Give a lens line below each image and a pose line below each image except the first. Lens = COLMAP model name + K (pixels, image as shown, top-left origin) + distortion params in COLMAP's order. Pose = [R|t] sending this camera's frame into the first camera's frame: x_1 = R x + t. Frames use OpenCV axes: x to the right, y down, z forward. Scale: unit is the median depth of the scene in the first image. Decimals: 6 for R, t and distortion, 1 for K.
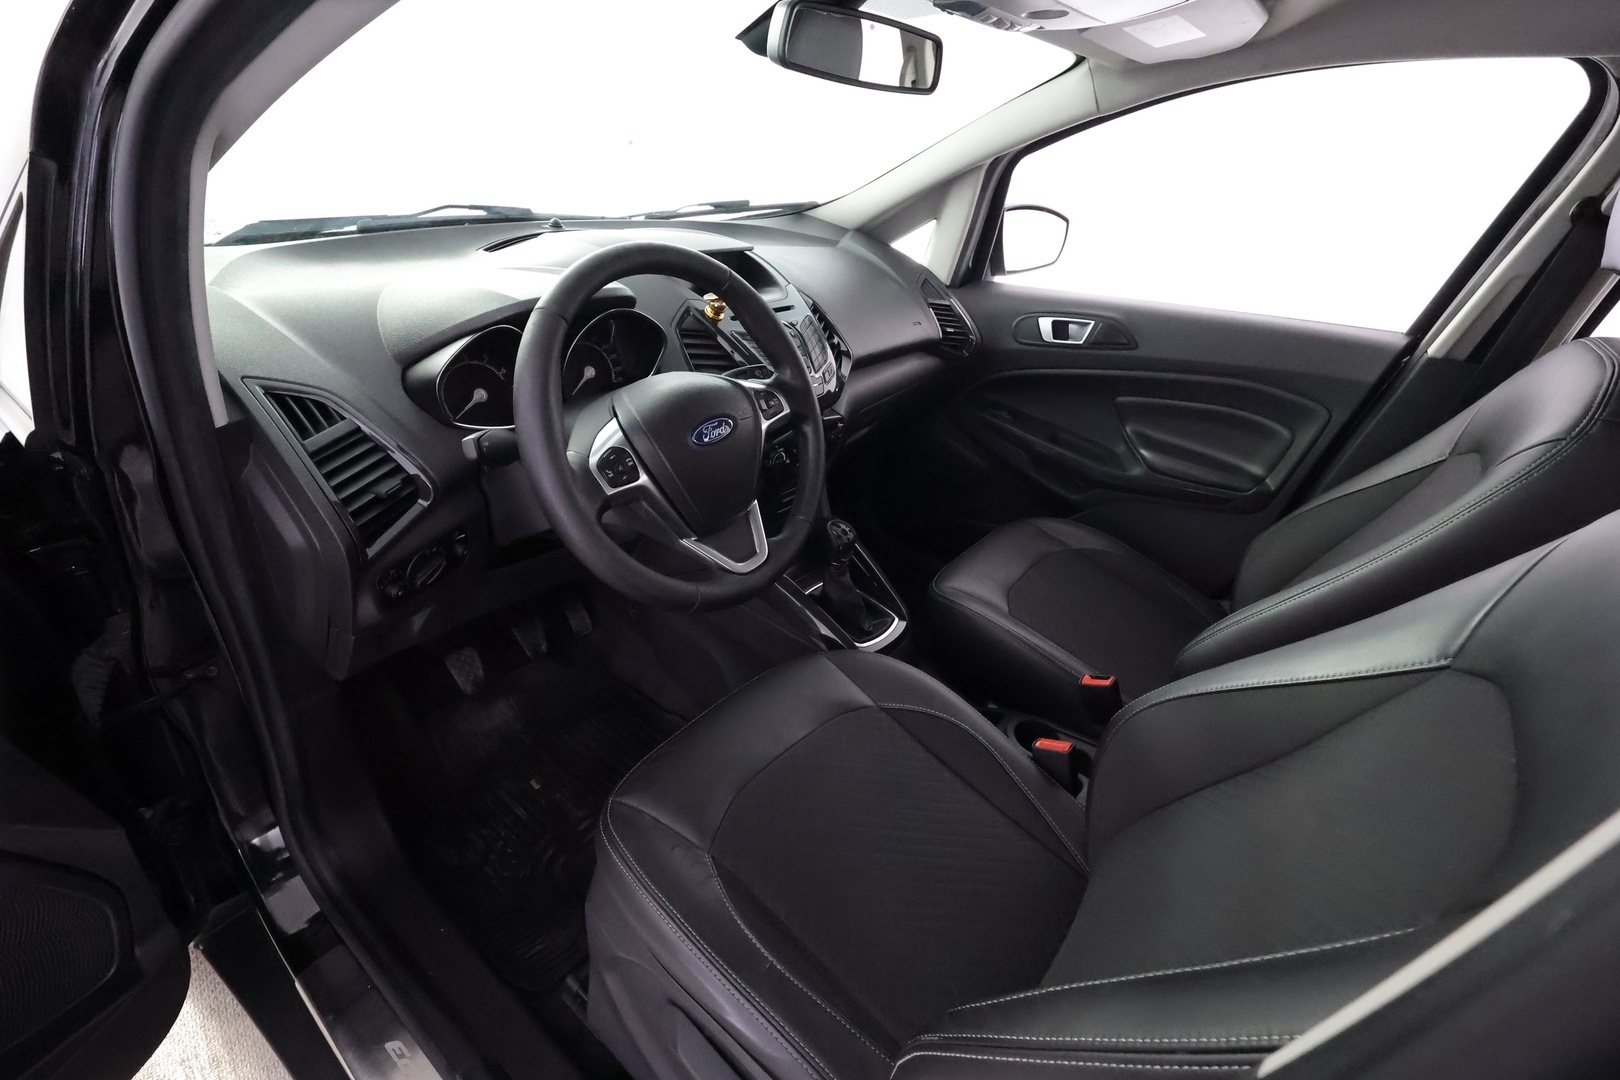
lens RADIAL K [[759.0, 0, 810.0], [0, 759.0, 540.0], [0, 0, 1]] dist [-0.000855, 0.000515]
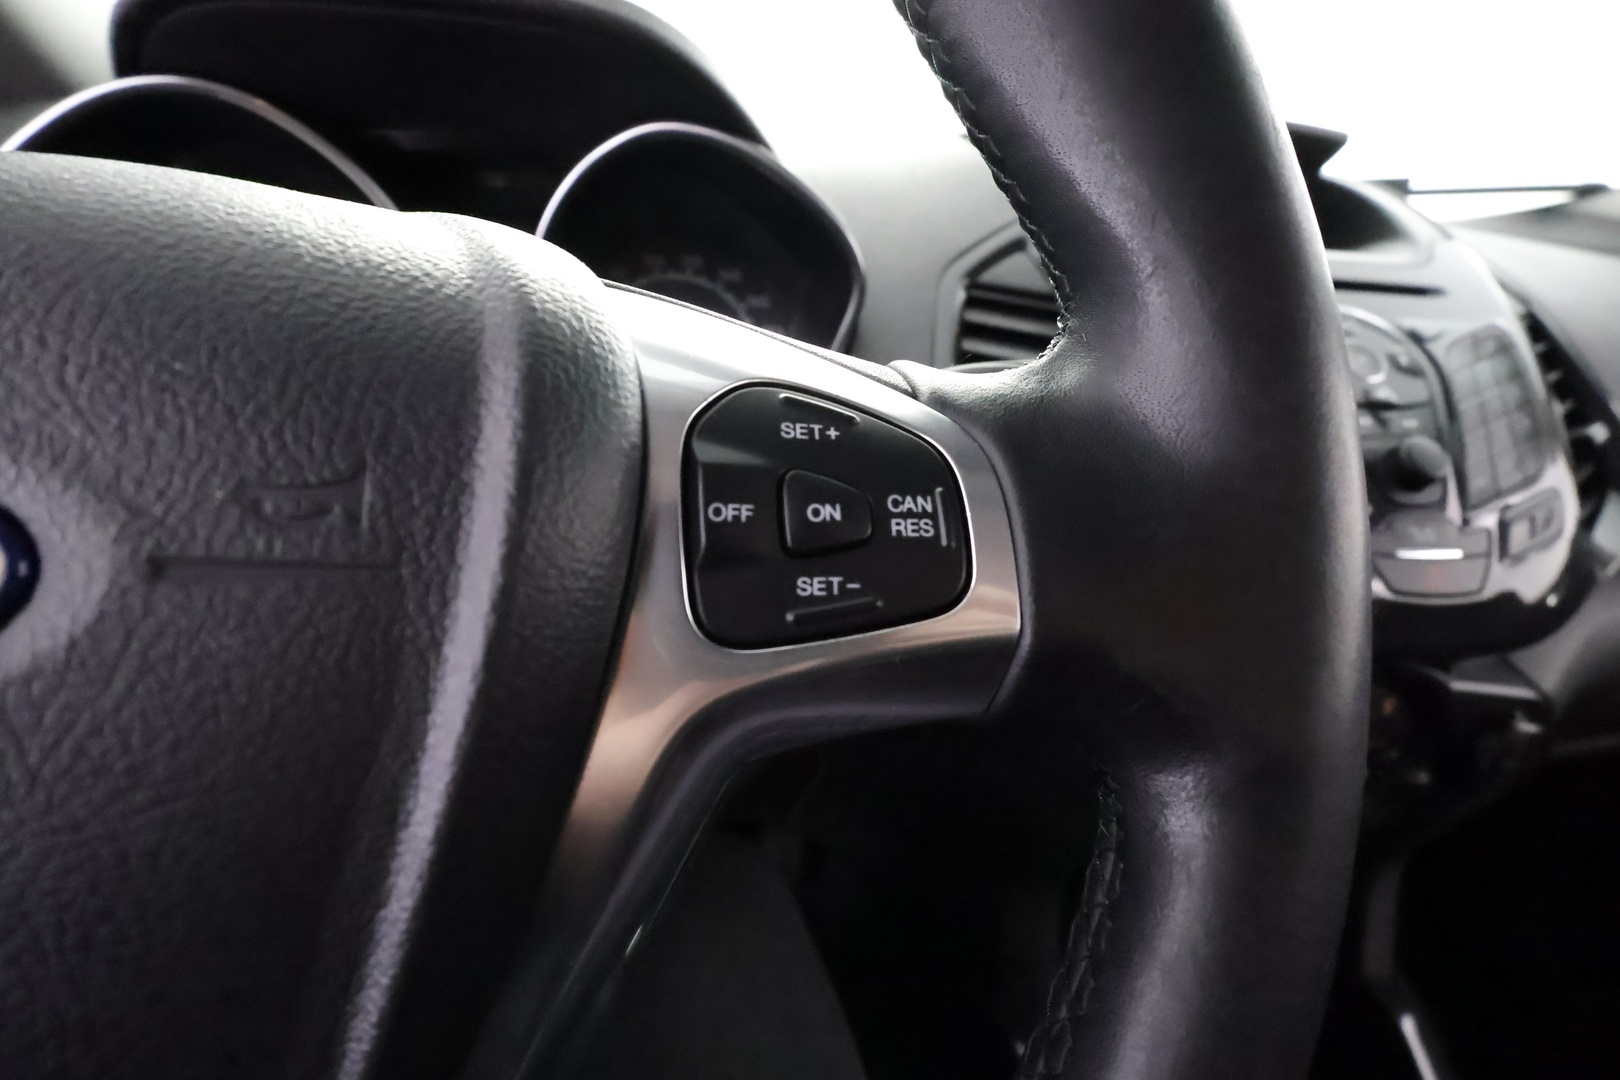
lens RADIAL K [[759.0, 0, 810.0], [0, 759.0, 540.0], [0, 0, 1]] dist [-0.000855, 0.000515]
pose [[0.720102, 0.240437, -0.650879, 0.016146], [-0.341513, 0.939371, -0.030827, -0.118578], [0.604005, 0.244483, 0.758556, 0.625481]]
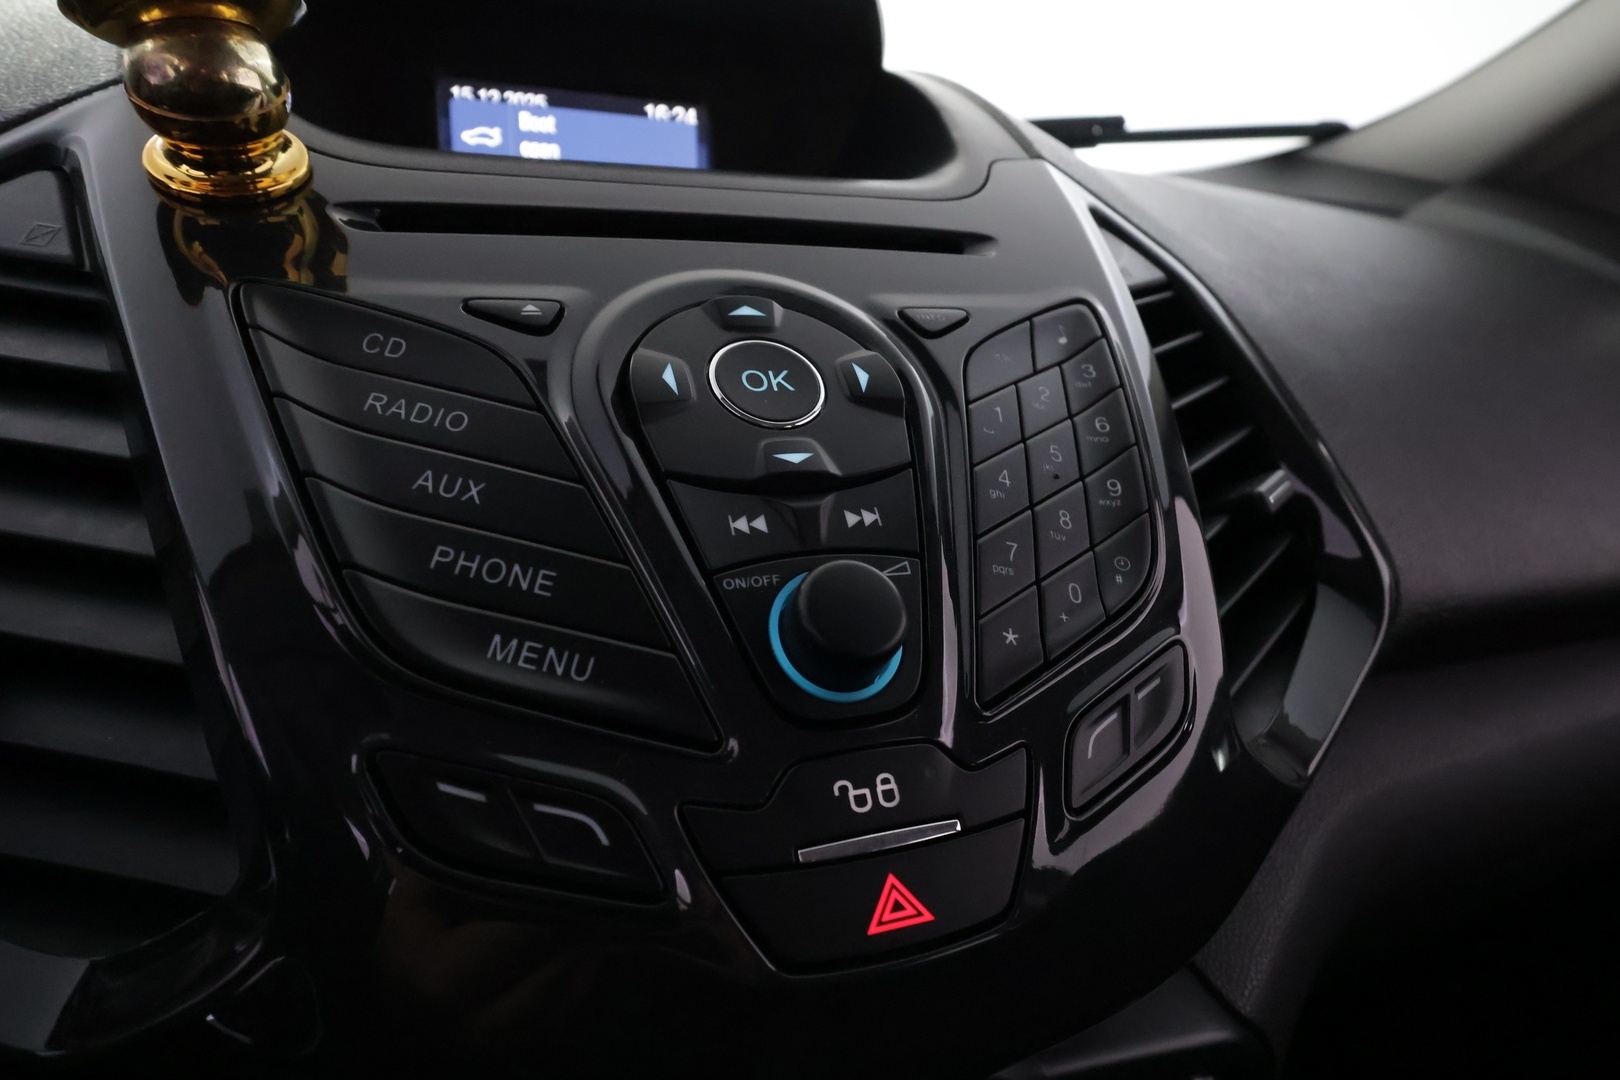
lens RADIAL K [[1033.9, 0, 810.0], [0, 1033.9, 540.0], [0, 0, 1]] dist [0.019031, -0.001677]
pose [[0.878075, 0.126466, -0.461510, 0.049116], [-0.231478, 0.956353, -0.178347, -0.196206], [0.418811, 0.263431, 0.869023, 0.787405]]
